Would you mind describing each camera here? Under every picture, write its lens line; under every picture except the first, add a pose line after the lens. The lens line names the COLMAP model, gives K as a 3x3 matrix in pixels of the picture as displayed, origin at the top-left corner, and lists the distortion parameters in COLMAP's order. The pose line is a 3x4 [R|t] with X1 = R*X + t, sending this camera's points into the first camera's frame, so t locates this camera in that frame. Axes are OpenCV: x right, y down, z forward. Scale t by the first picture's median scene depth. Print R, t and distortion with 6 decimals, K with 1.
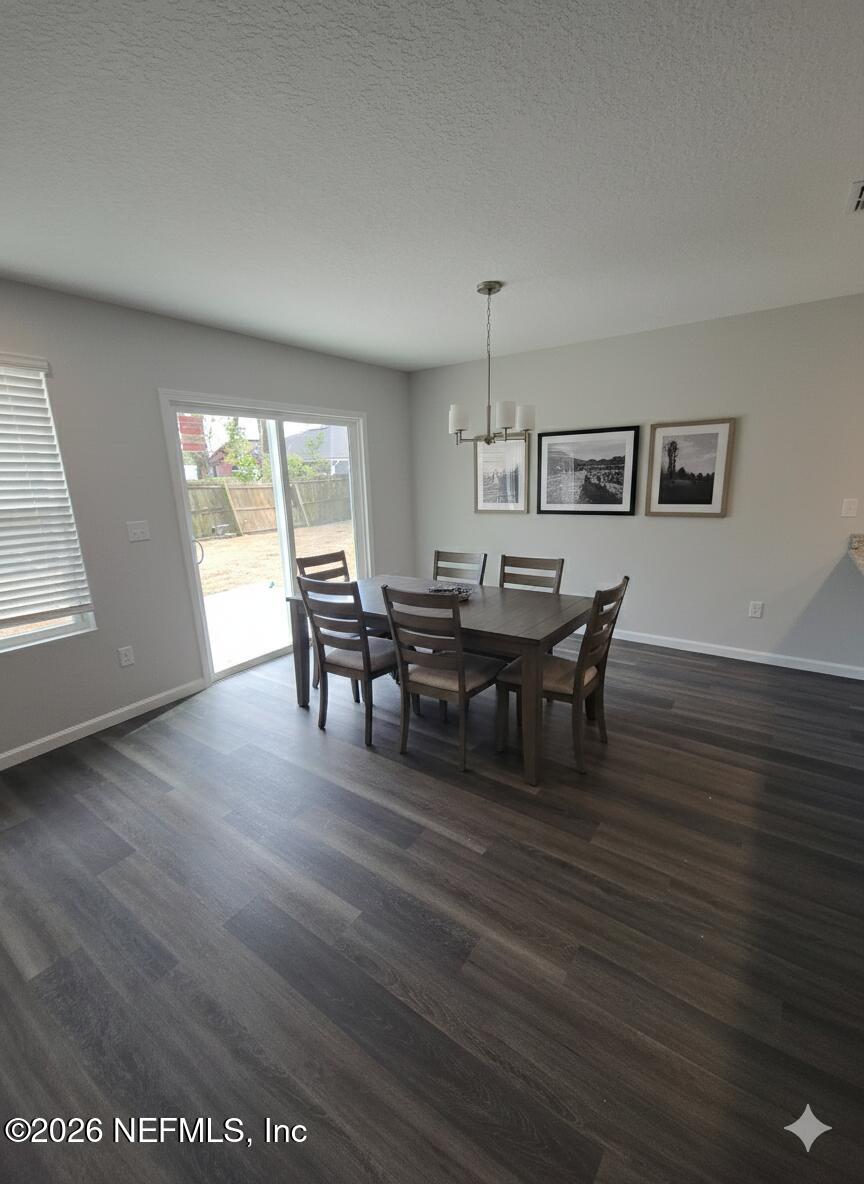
lens RADIAL K [[484.3, 0, 432.0], [0, 484.3, 592.0], [0, 0, 1]] dist [-0.000828, -0.000129]
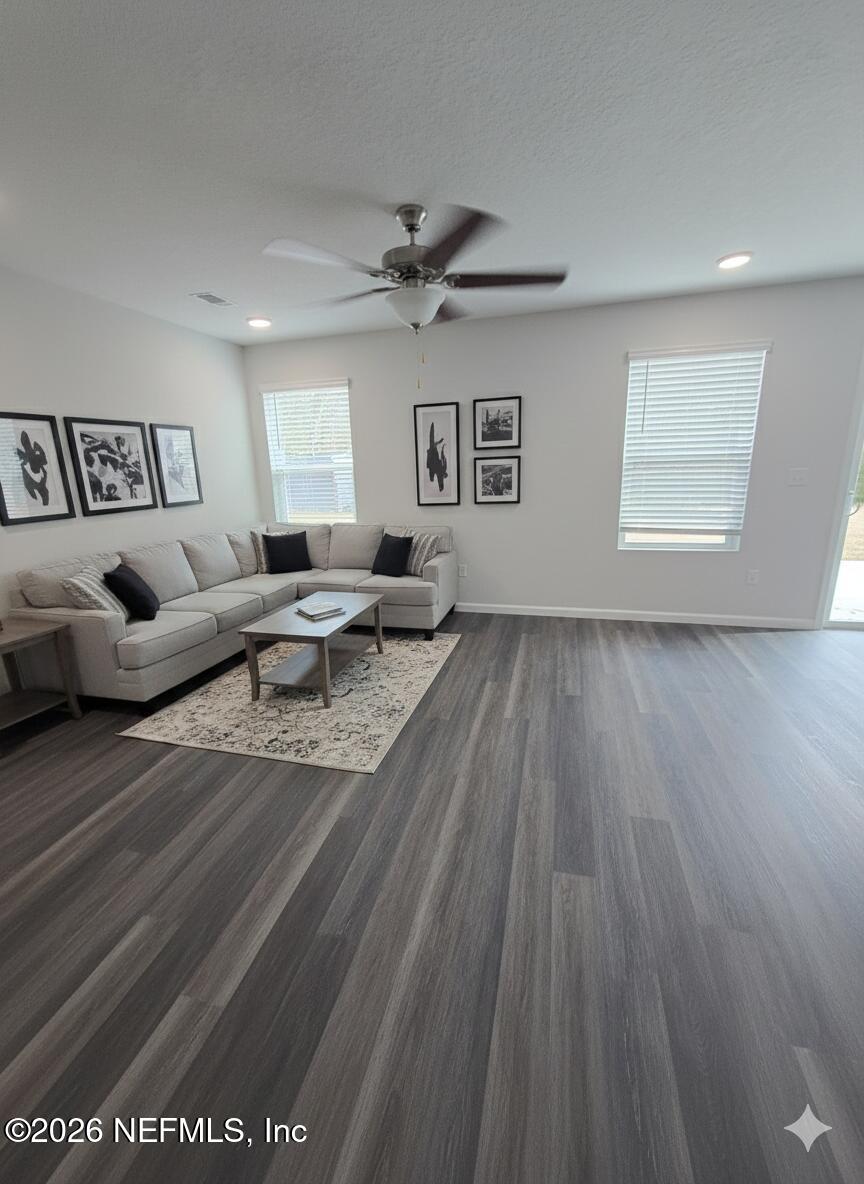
lens RADIAL K [[484.3, 0, 432.0], [0, 484.3, 592.0], [0, 0, 1]] dist [-0.000828, -0.000129]
pose [[0.361747, 0.272576, -0.891539, 0.181673], [-0.203709, 0.956305, 0.209722, 0.078858], [0.909748, 0.105748, 0.401466, -0.231559]]
